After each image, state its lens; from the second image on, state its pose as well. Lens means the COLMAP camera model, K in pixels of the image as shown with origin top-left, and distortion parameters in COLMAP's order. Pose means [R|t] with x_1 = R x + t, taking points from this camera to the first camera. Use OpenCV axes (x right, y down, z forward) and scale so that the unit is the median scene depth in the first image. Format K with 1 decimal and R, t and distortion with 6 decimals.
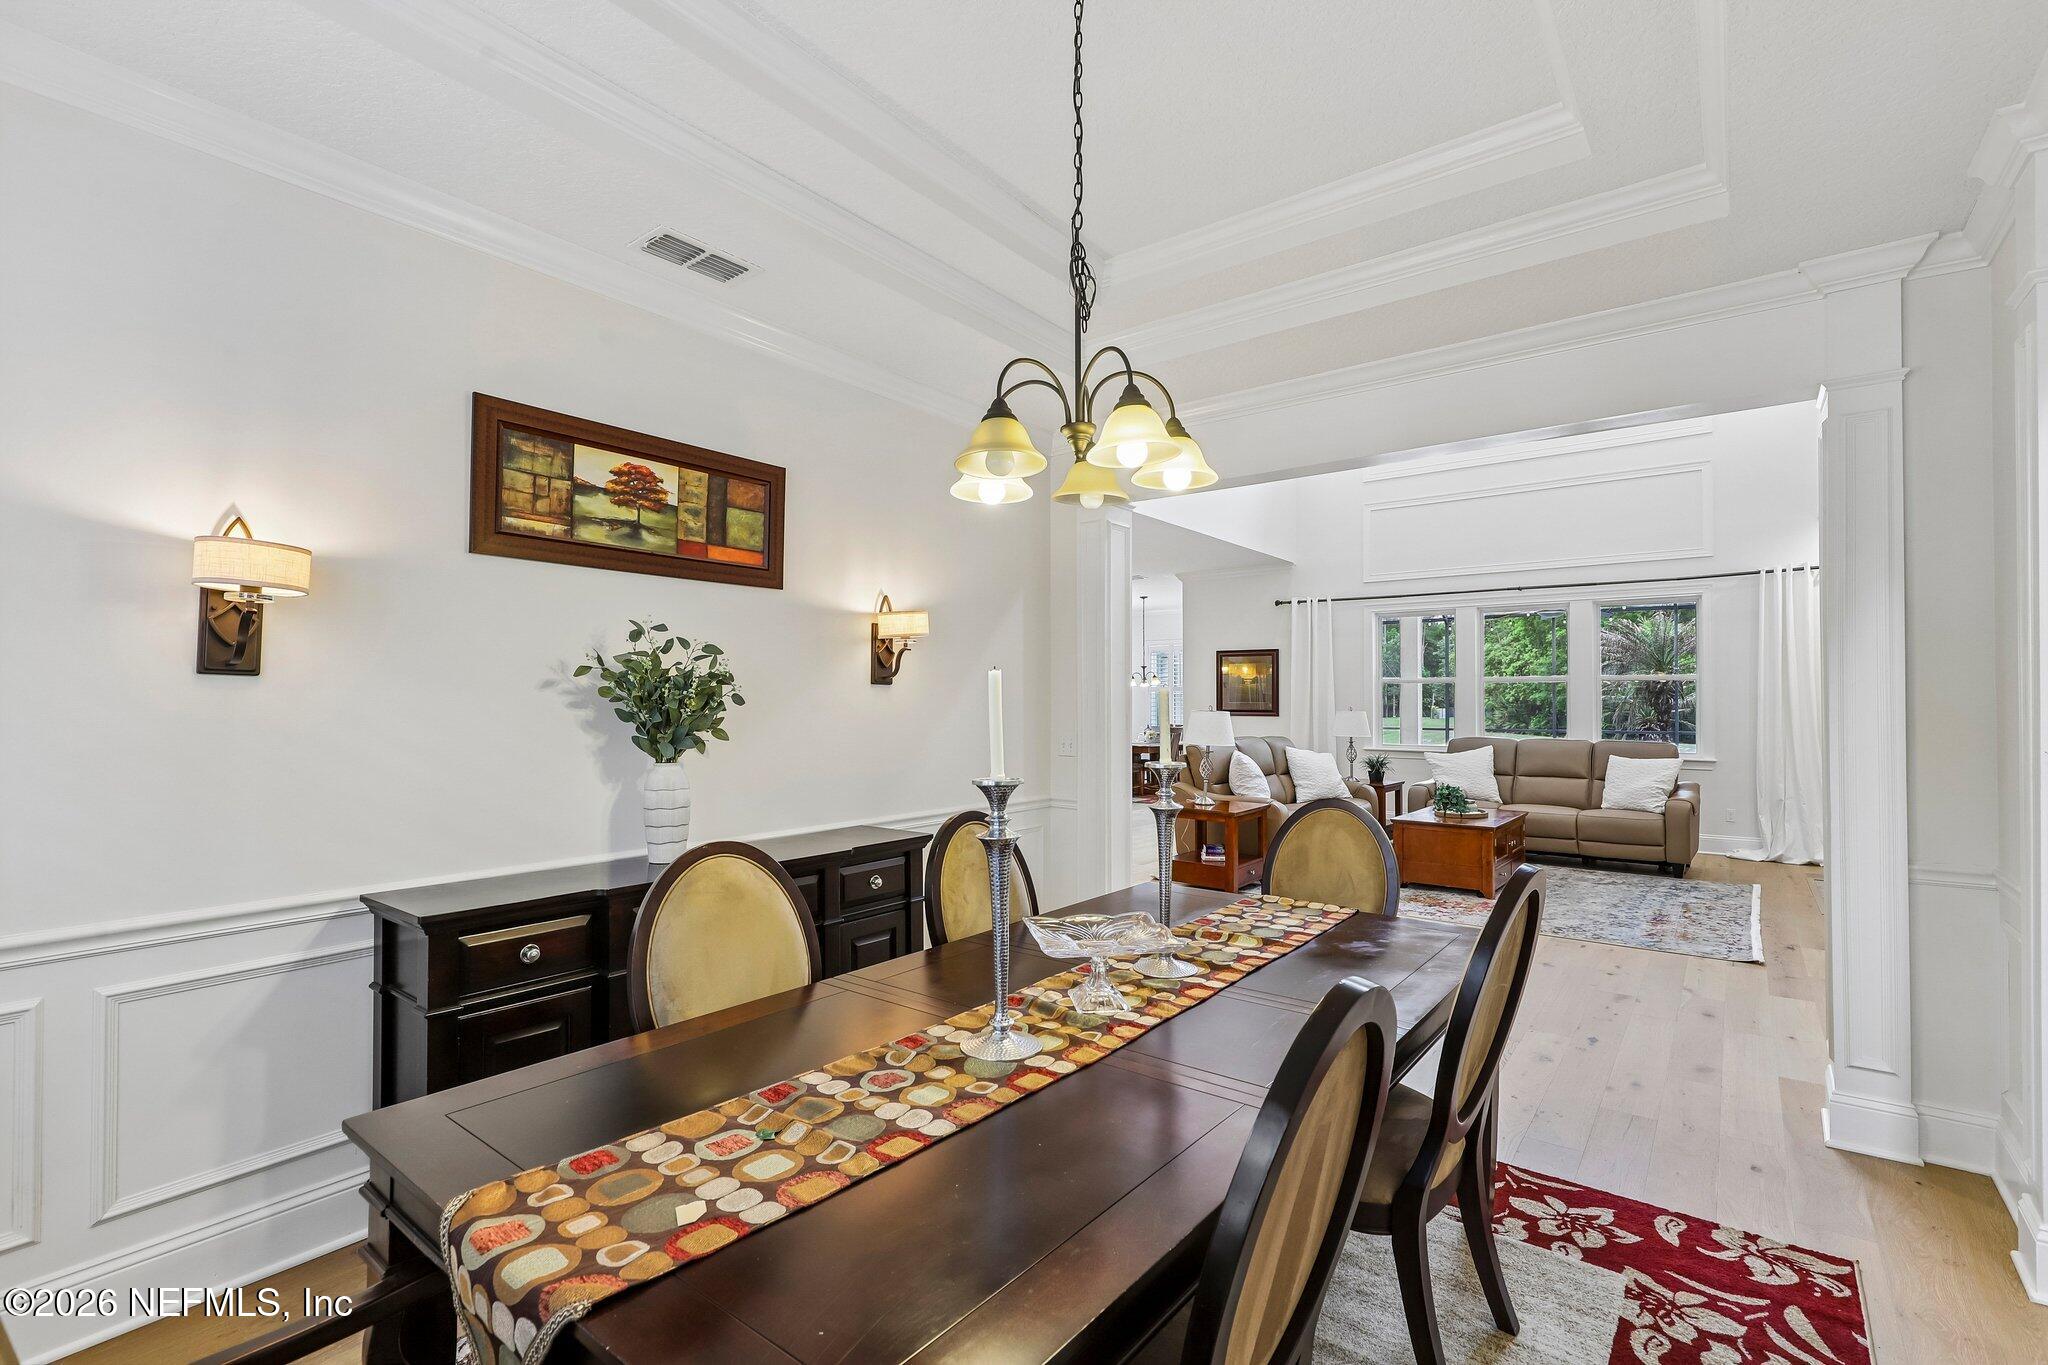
lens RADIAL K [[919.0, 0, 1030.6], [0, 919.0, 687.2], [0, 0, 1]] dist [0.001606, -0.000650]
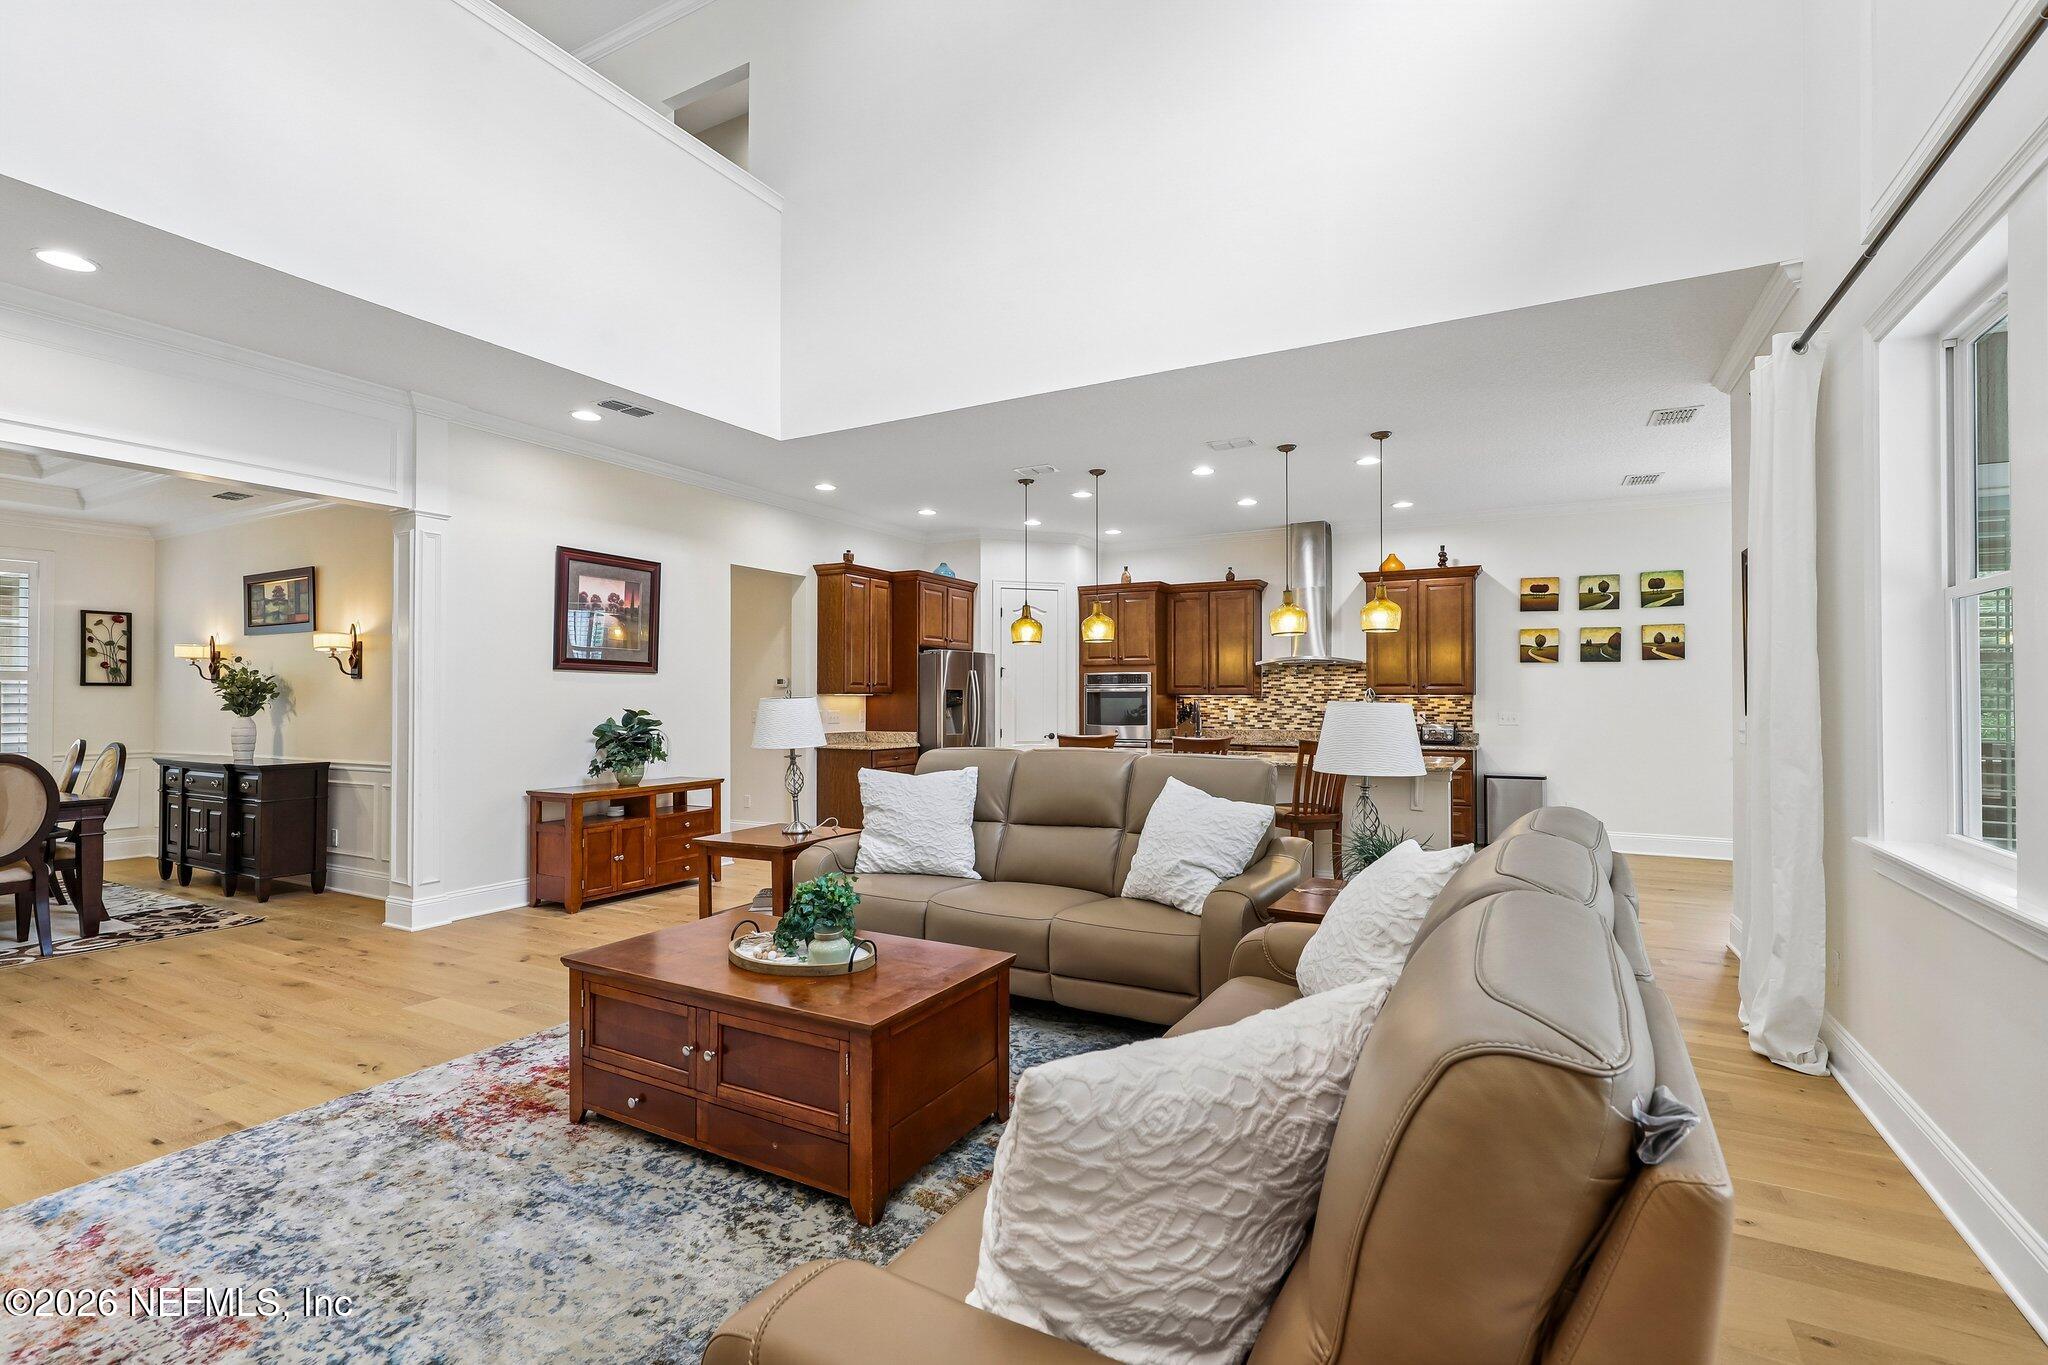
lens RADIAL K [[919.0, 0, 1024.0], [0, 919.0, 689.1], [0, 0, 1]] dist [0.001606, -0.000650]
pose [[0.153684, -0.009667, -0.988073, 2.166332], [0.018658, 0.999802, -0.006879, 0.064078], [0.987944, -0.017379, 0.153834, 2.554475]]
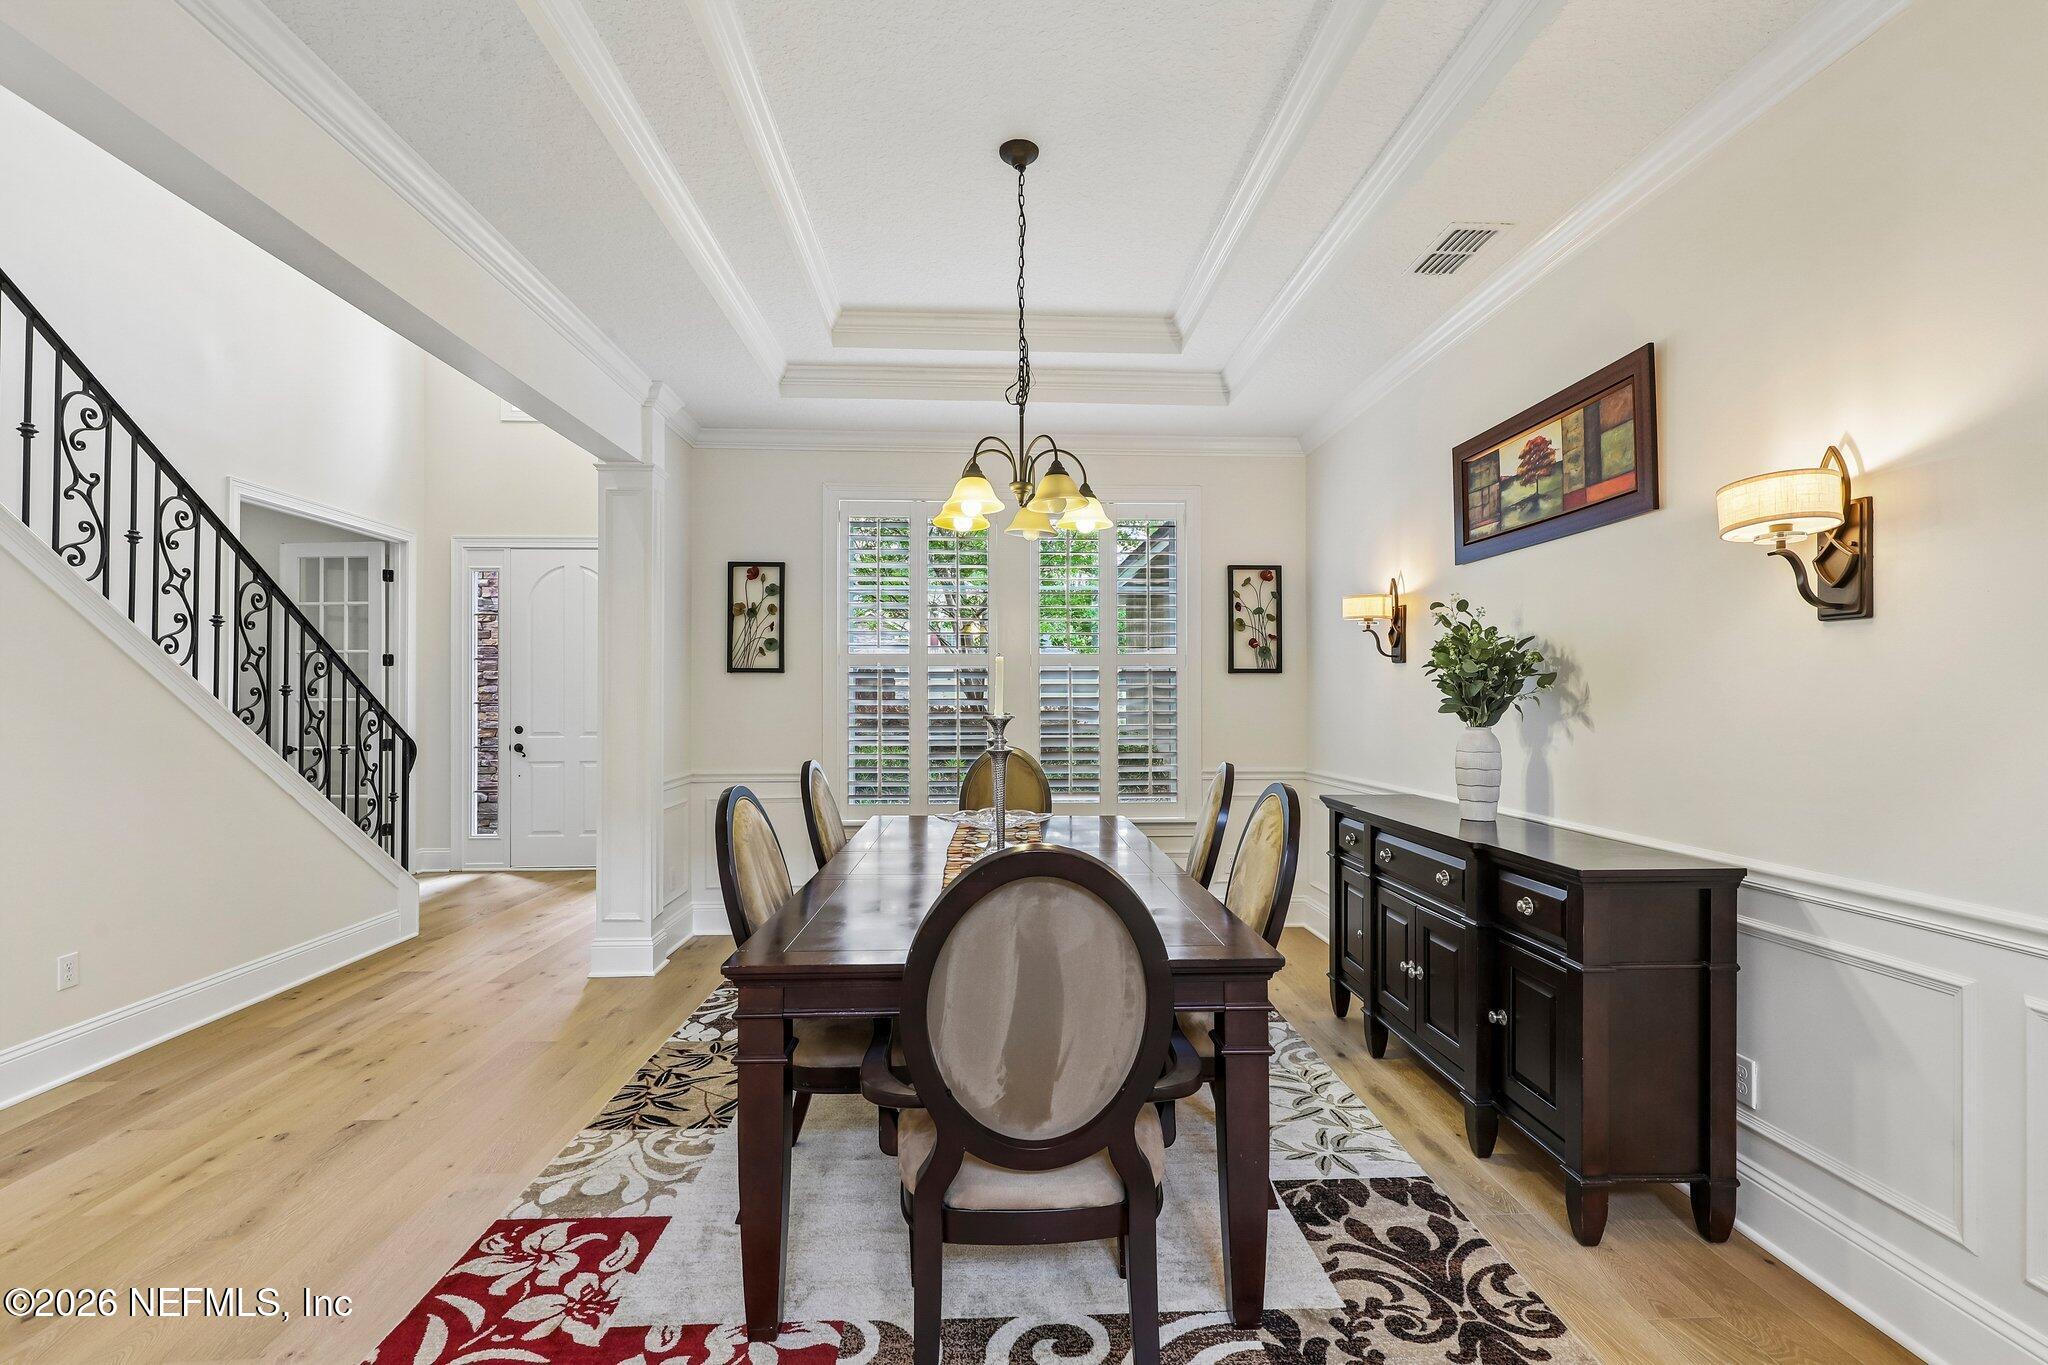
lens RADIAL K [[919.0, 0, 1031.9], [0, 919.0, 686.4], [0, 0, 1]] dist [0.001606, -0.000650]
pose [[-0.757834, -0.005839, -0.652421, 0.686567], [0.014462, 0.999564, -0.025745, 0.054058], [0.652287, -0.028946, -0.757419, 1.455813]]
